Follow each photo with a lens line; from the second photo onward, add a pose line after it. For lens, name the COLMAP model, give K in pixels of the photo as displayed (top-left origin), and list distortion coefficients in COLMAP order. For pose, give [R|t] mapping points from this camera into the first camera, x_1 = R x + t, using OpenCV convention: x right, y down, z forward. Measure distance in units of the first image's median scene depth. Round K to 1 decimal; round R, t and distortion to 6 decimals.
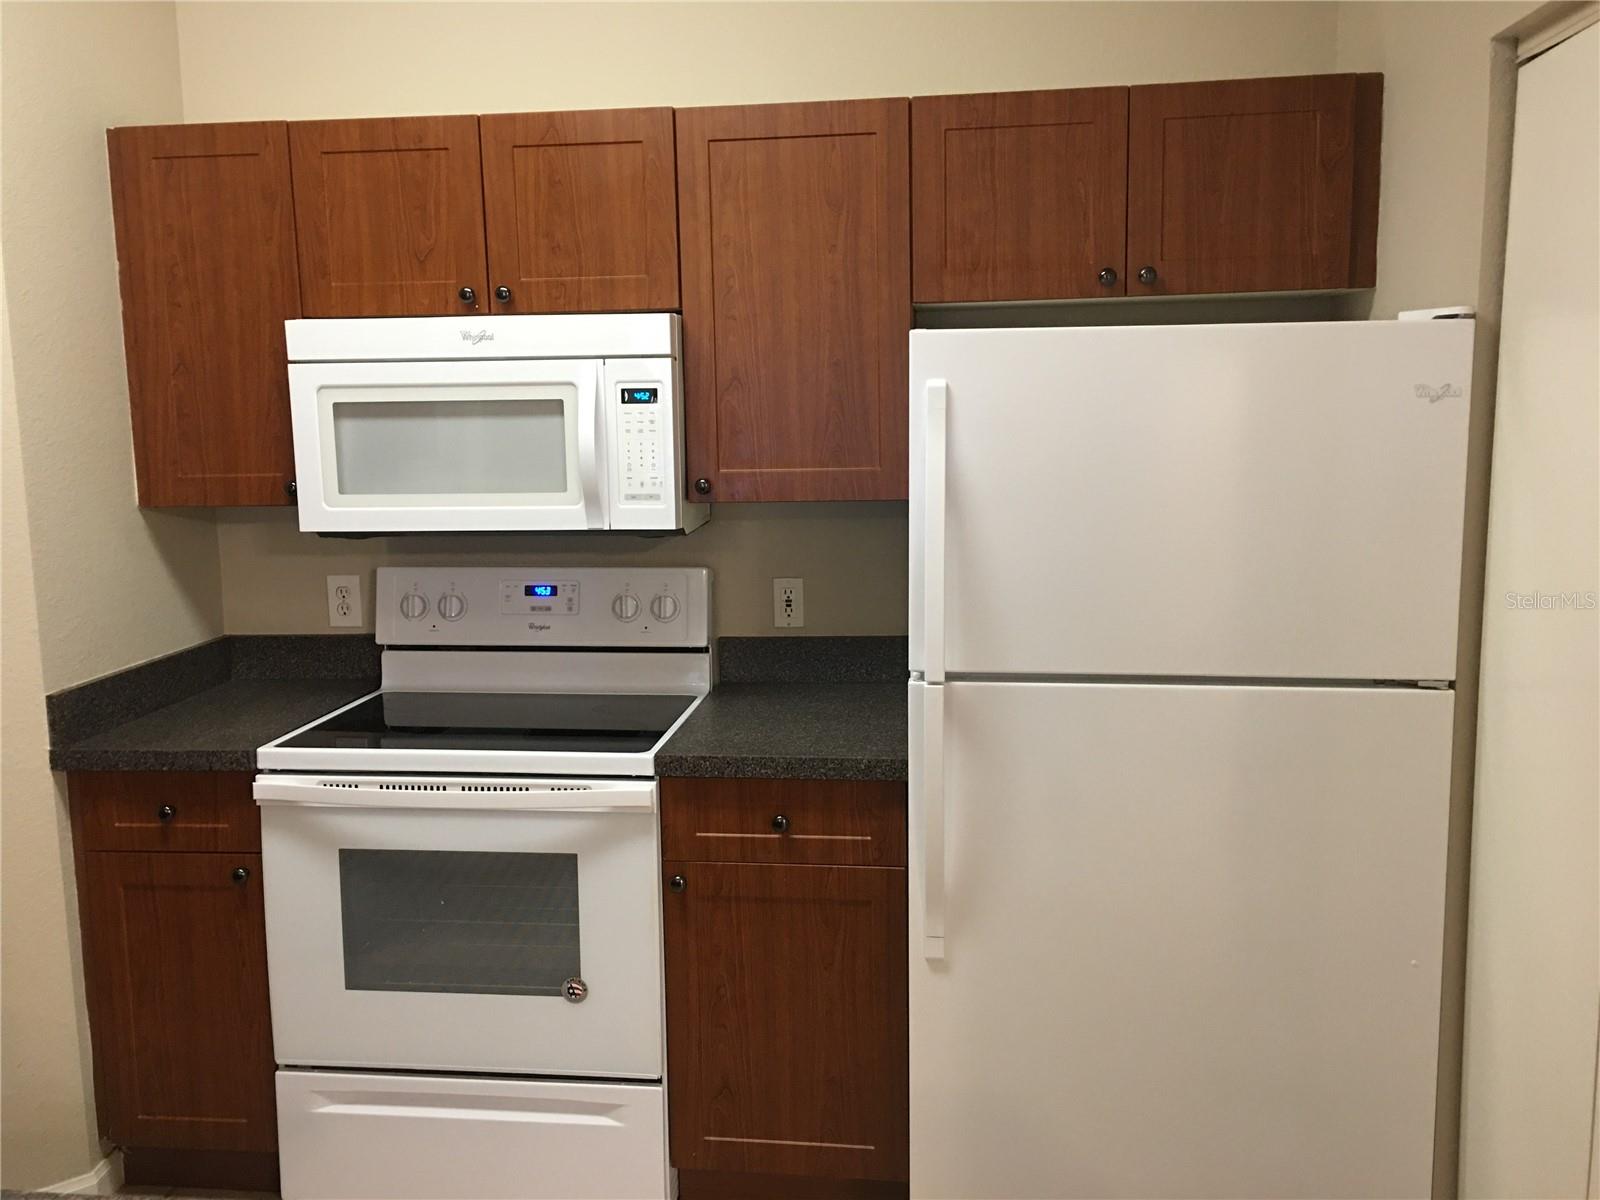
lens RADIAL K [[1360.4, 0, 790.0], [0, 1360.4, 579.0], [0, 0, 1]] dist [0.076018, -0.093307]
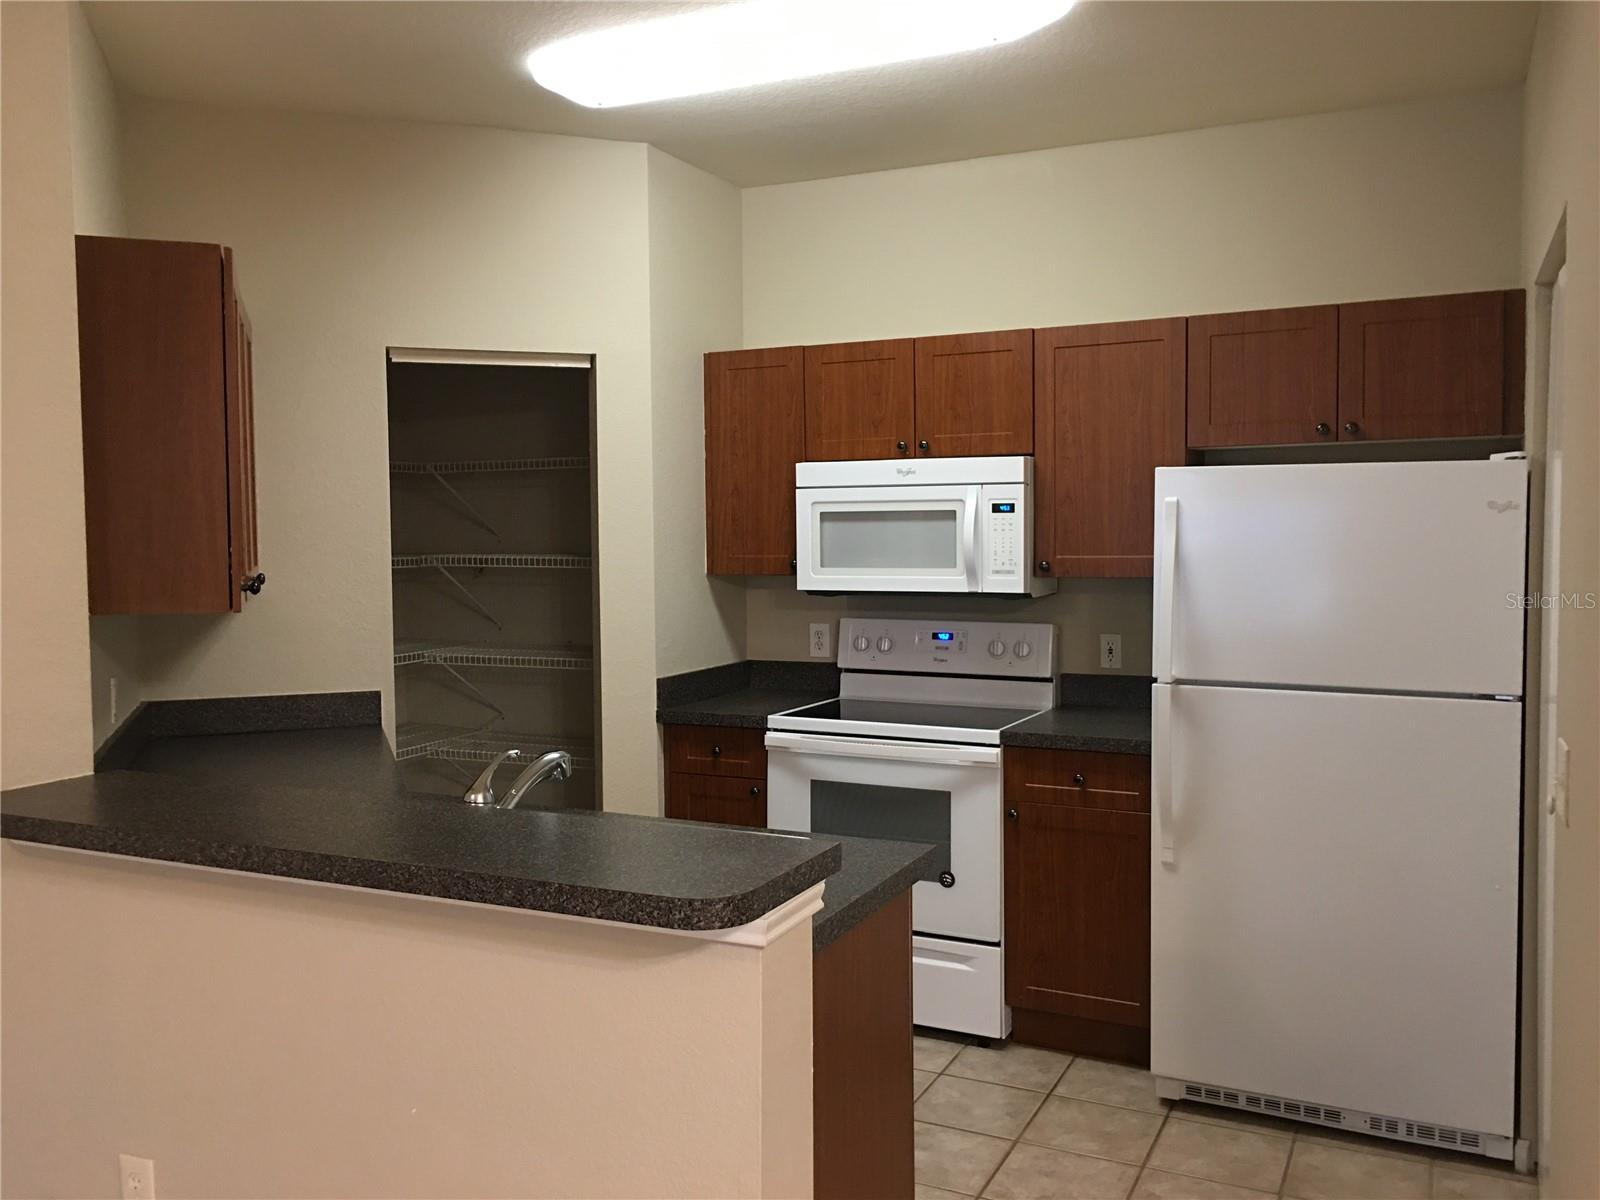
lens RADIAL K [[1360.4, 0, 783.1], [0, 1360.4, 588.5], [0, 0, 1]] dist [0.076018, -0.093307]
pose [[0.942648, 0.024270, -0.332906, 0.175682], [-0.051431, 0.996004, -0.073018, 0.086402], [0.329803, 0.085952, 0.940129, -0.557192]]
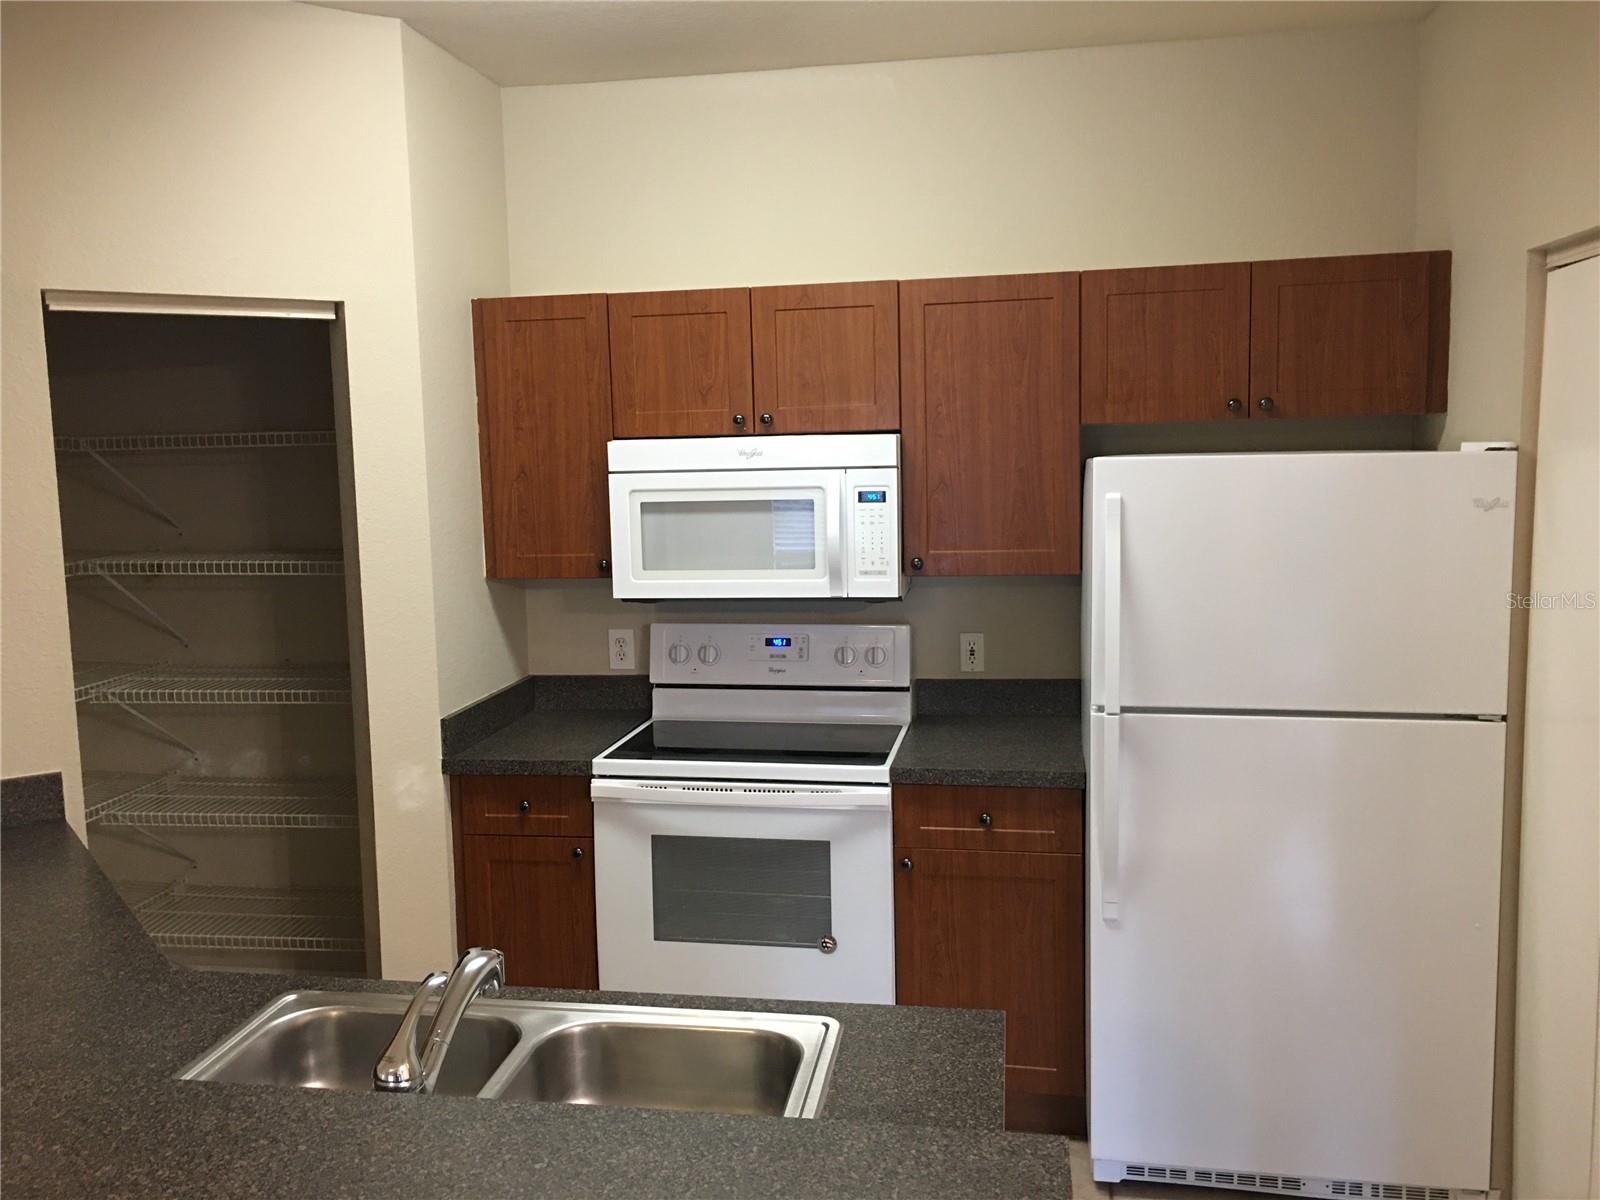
lens RADIAL K [[1360.4, 0, 773.3], [0, 1360.4, 593.2], [0, 0, 1]] dist [0.076018, -0.093307]
pose [[0.997636, 0.001313, -0.068700, -0.113927], [-0.002713, 0.999791, -0.020284, -0.013294], [0.068659, 0.020422, 0.997431, -0.322447]]
